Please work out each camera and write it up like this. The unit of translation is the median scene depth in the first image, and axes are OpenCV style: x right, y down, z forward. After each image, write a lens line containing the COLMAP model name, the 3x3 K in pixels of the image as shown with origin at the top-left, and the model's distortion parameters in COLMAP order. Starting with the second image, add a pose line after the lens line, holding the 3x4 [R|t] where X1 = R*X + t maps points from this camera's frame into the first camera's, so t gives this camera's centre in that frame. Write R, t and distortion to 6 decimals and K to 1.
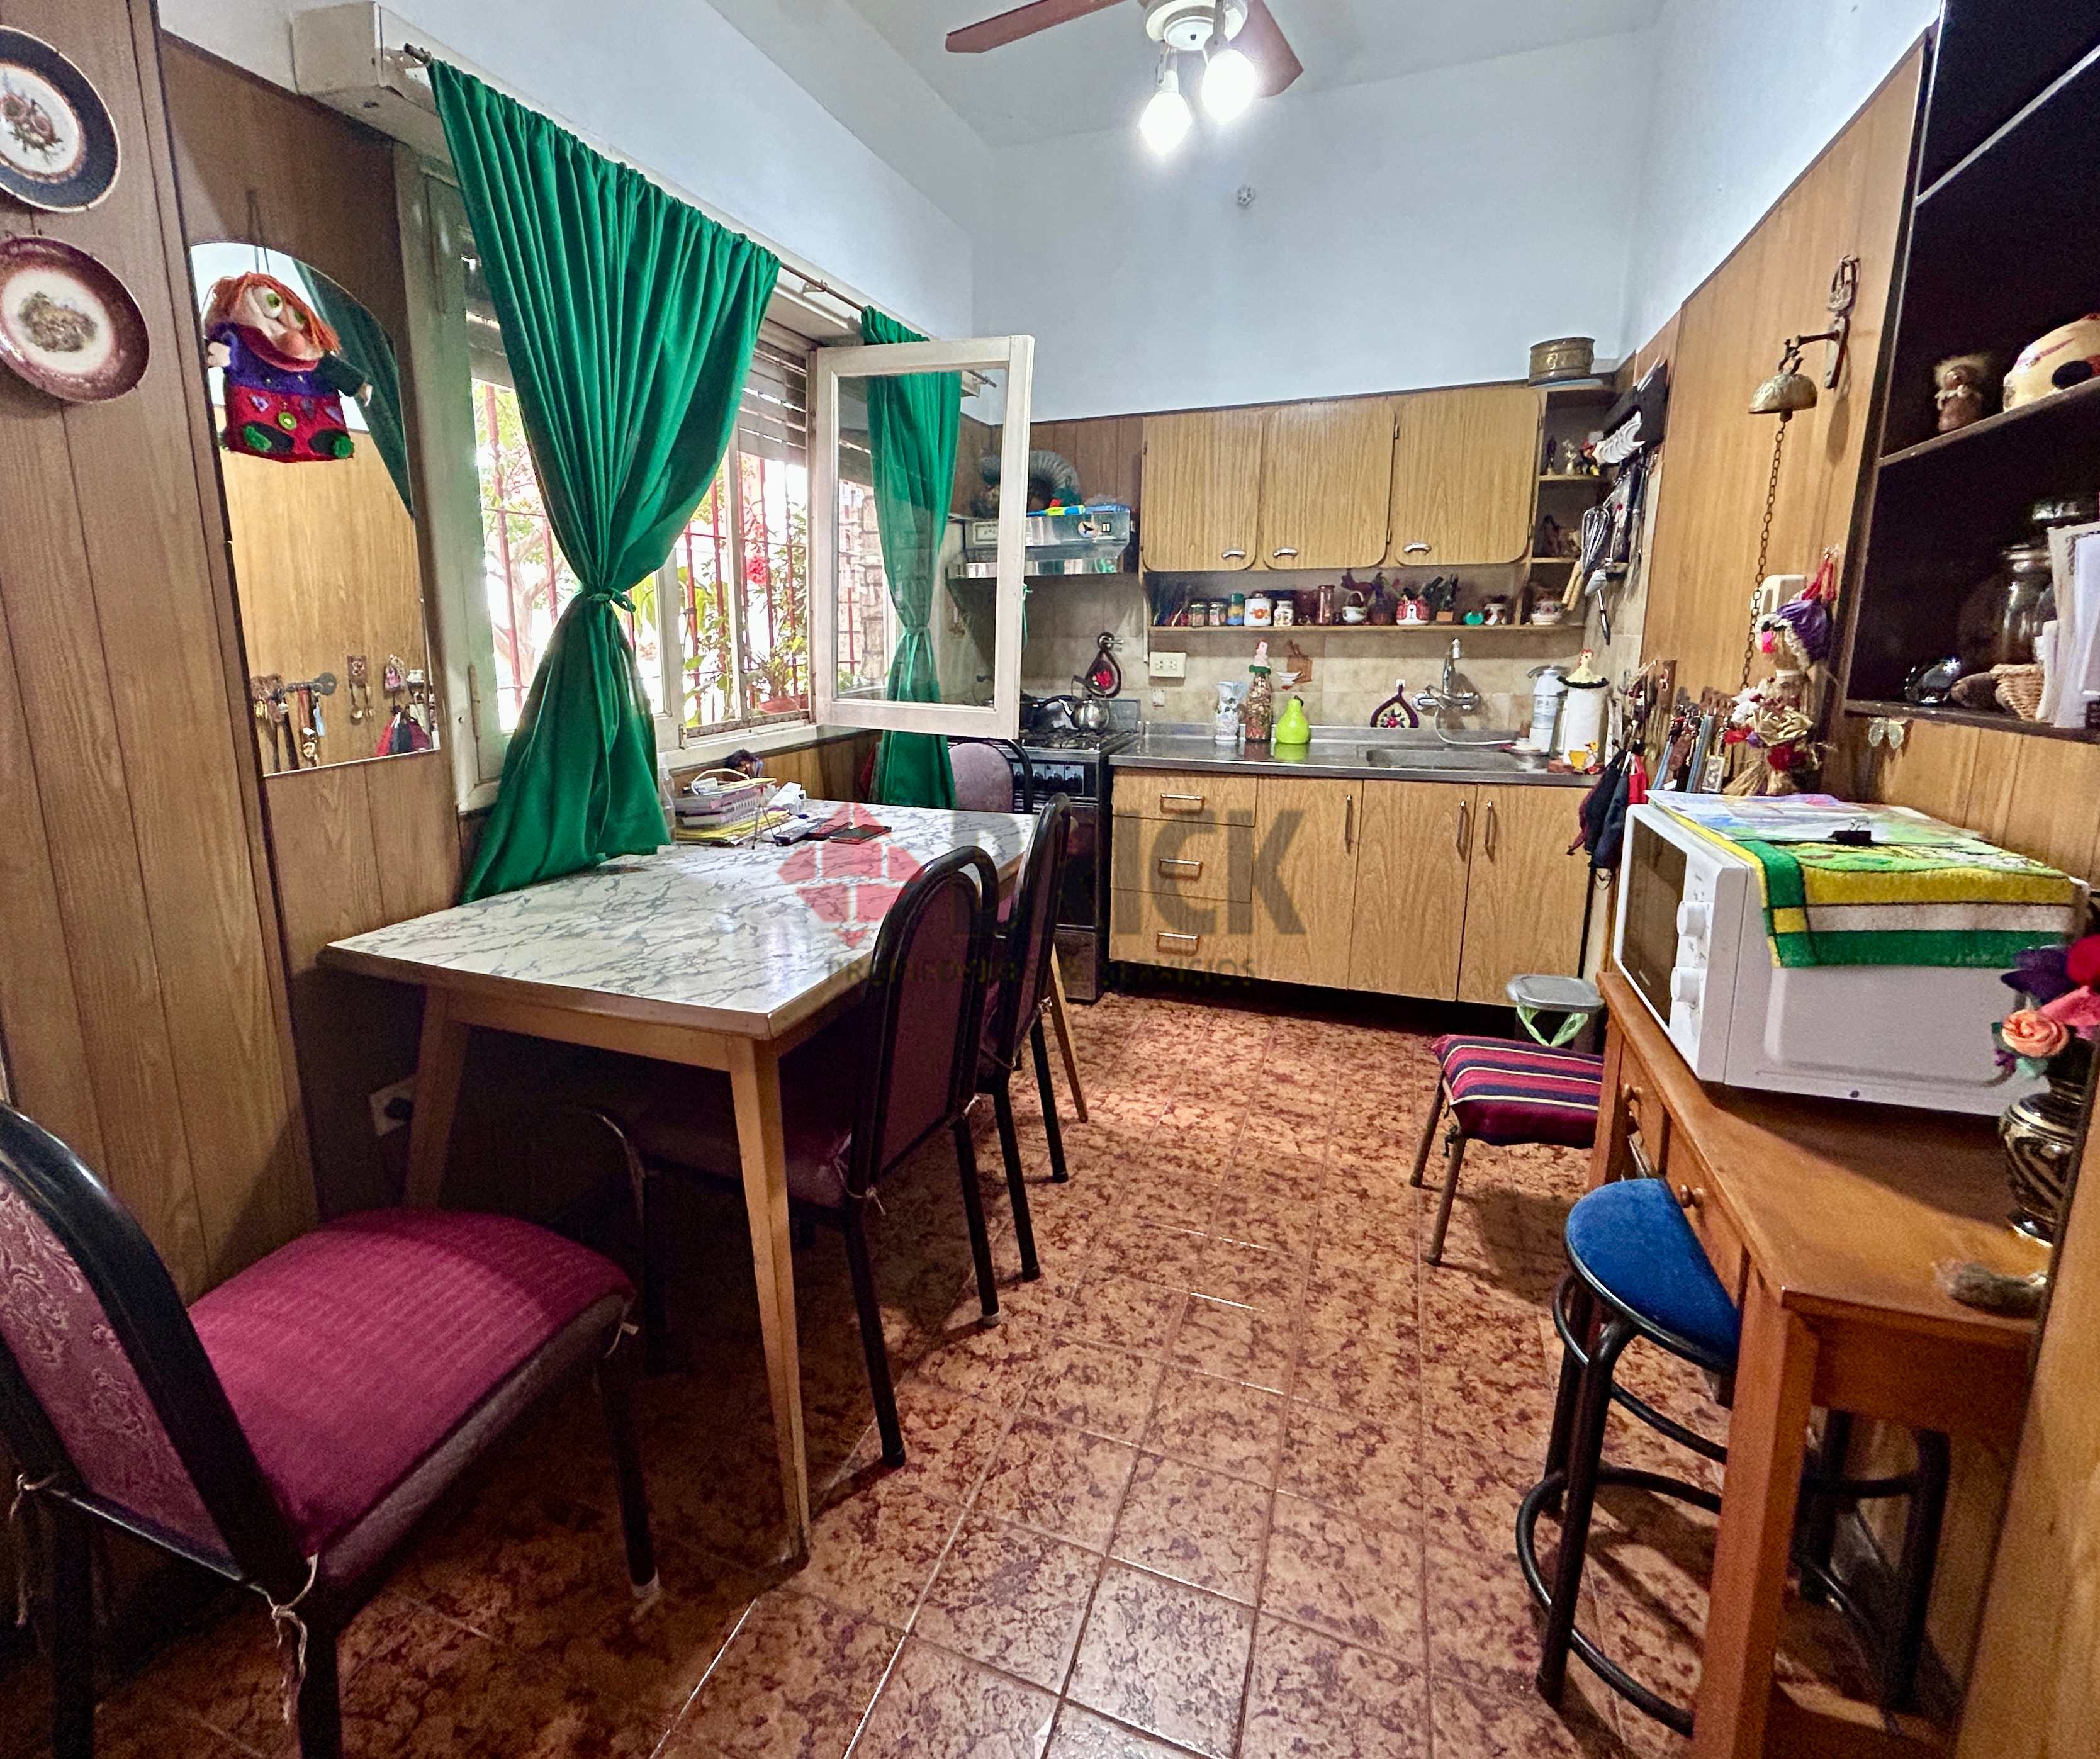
lens RADIAL K [[1080.9, 0, 1050.0], [0, 1080.9, 879.5], [0, 0, 1]] dist [0.004094, 0.000668]
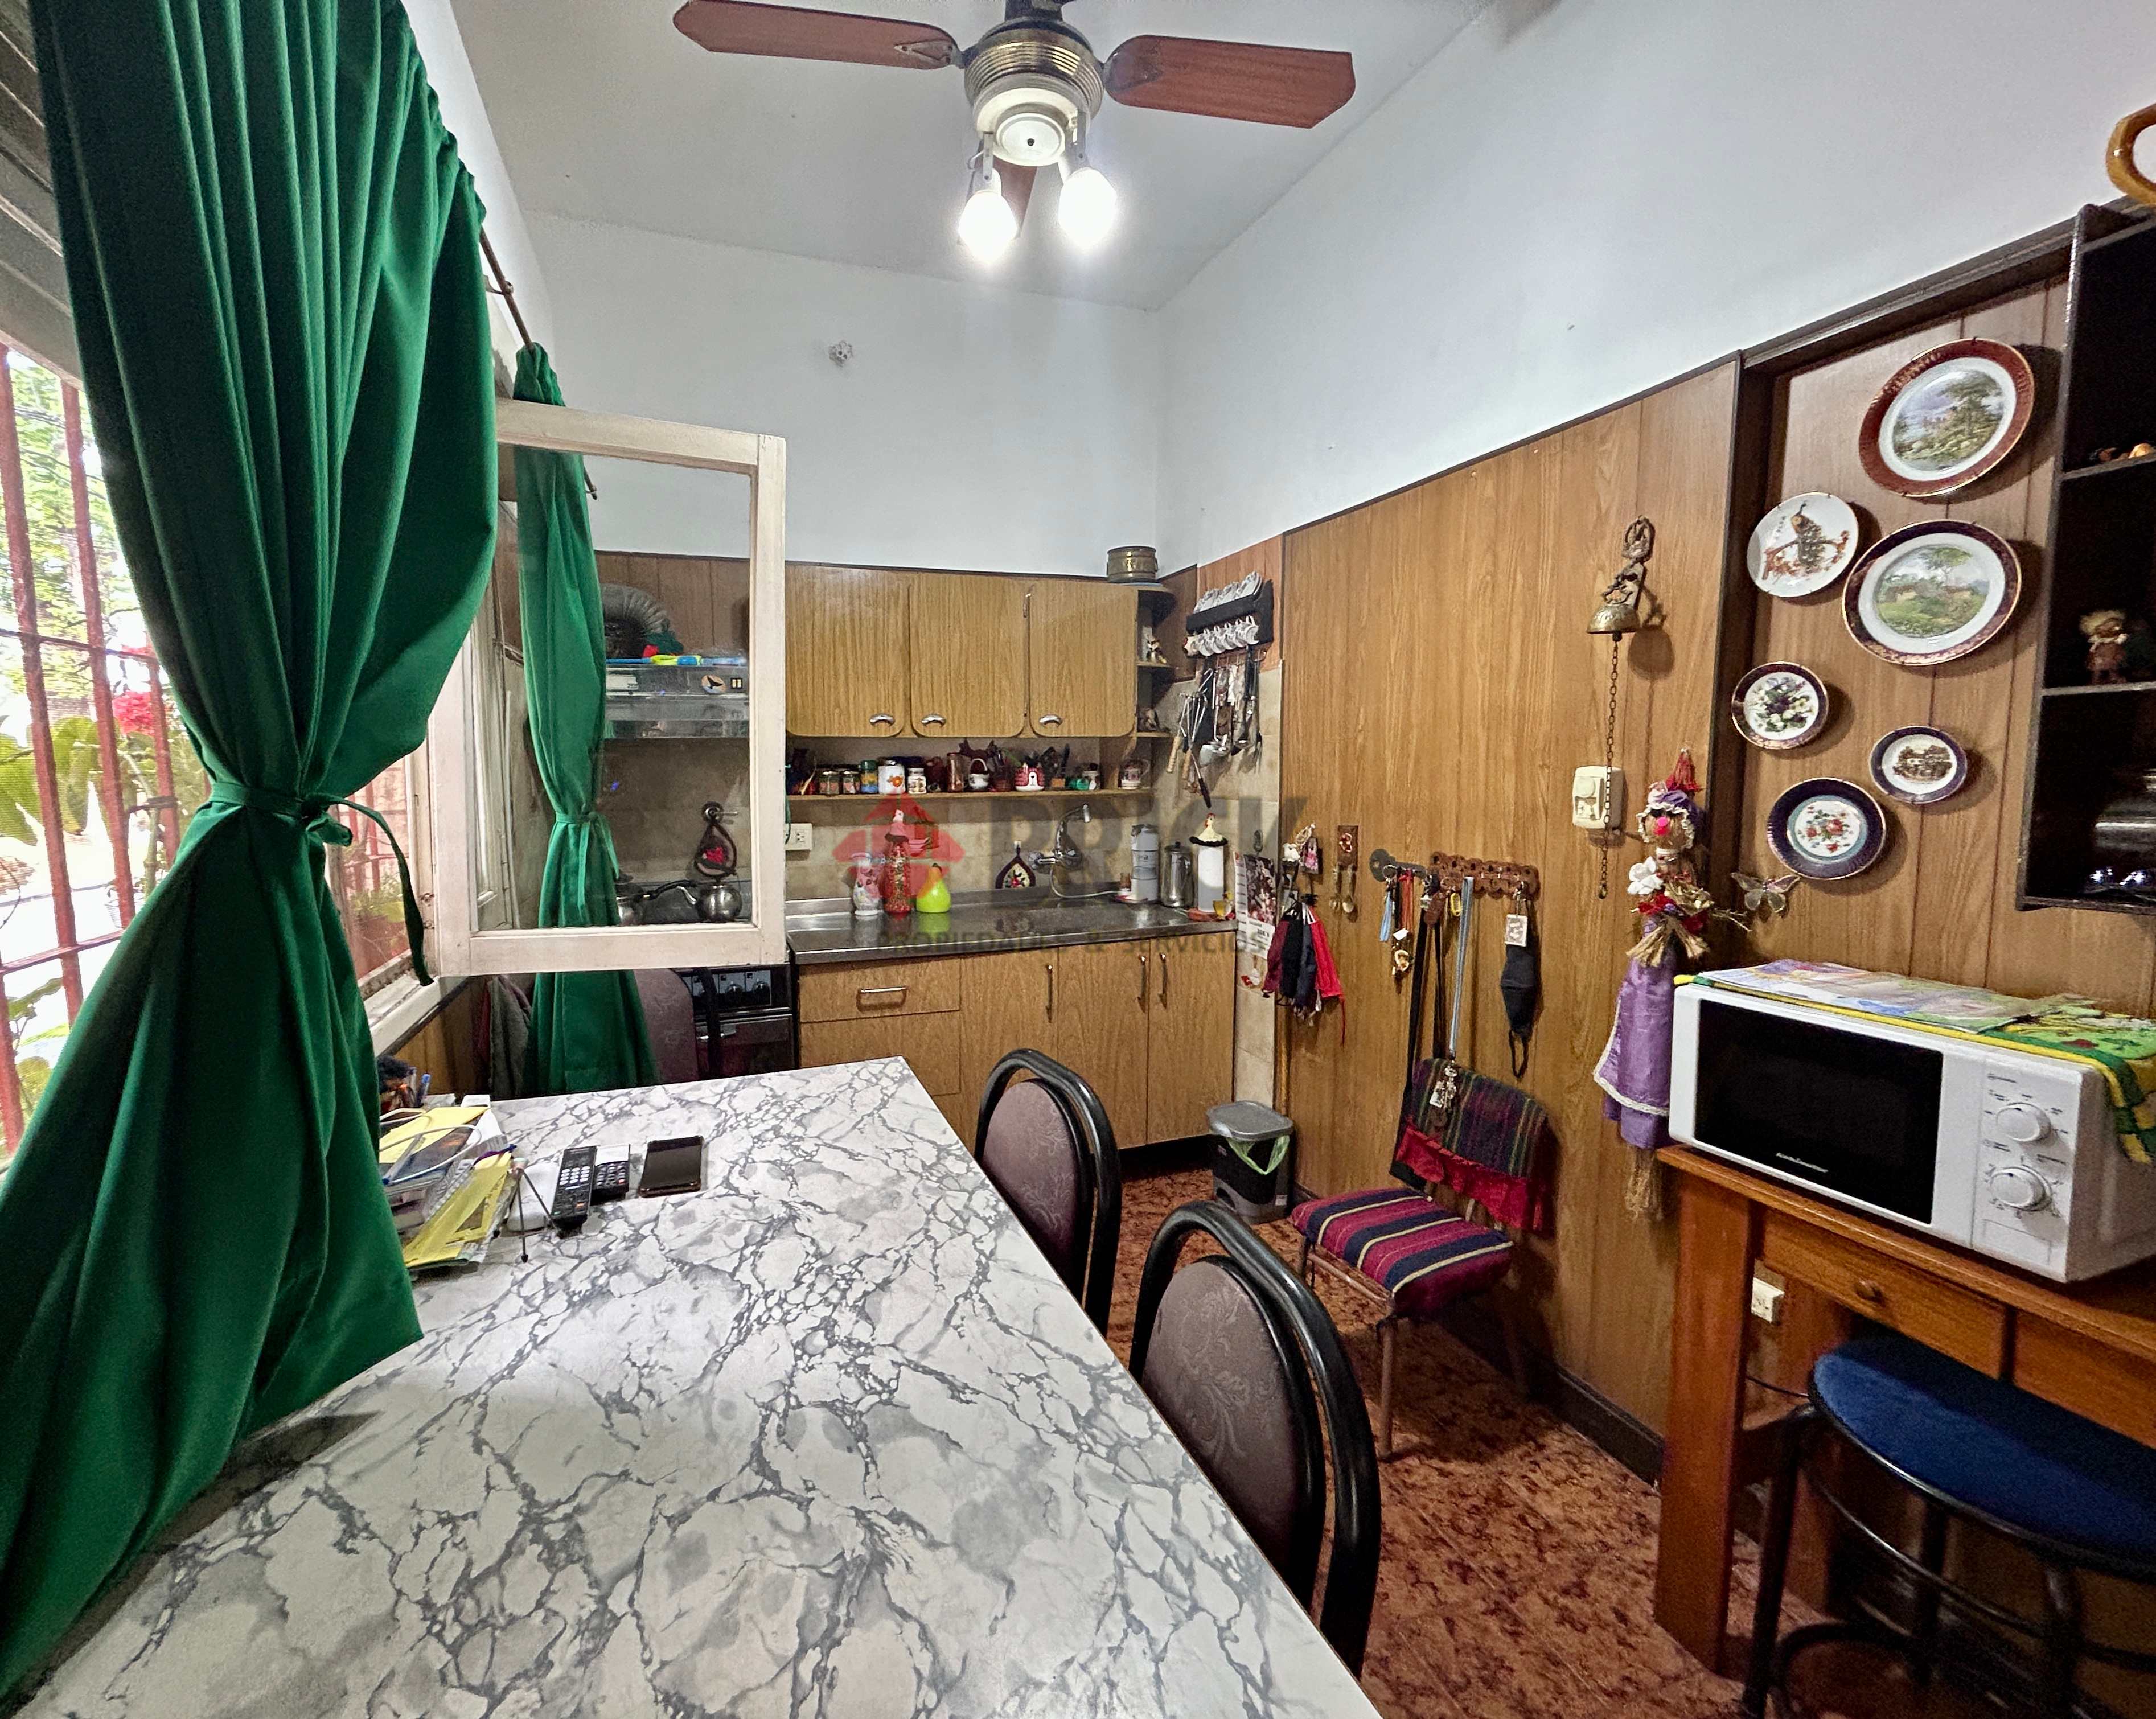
lens RADIAL K [[940.7, 0, 1079.1], [0, 940.7, 888.7], [0, 0, 1]] dist [0.012362, -0.000126]
pose [[0.773000, -0.081173, 0.629192, -0.212270], [0.146147, 0.987890, -0.052101, -0.088182], [-0.617343, 0.132229, 0.775502, 0.280176]]
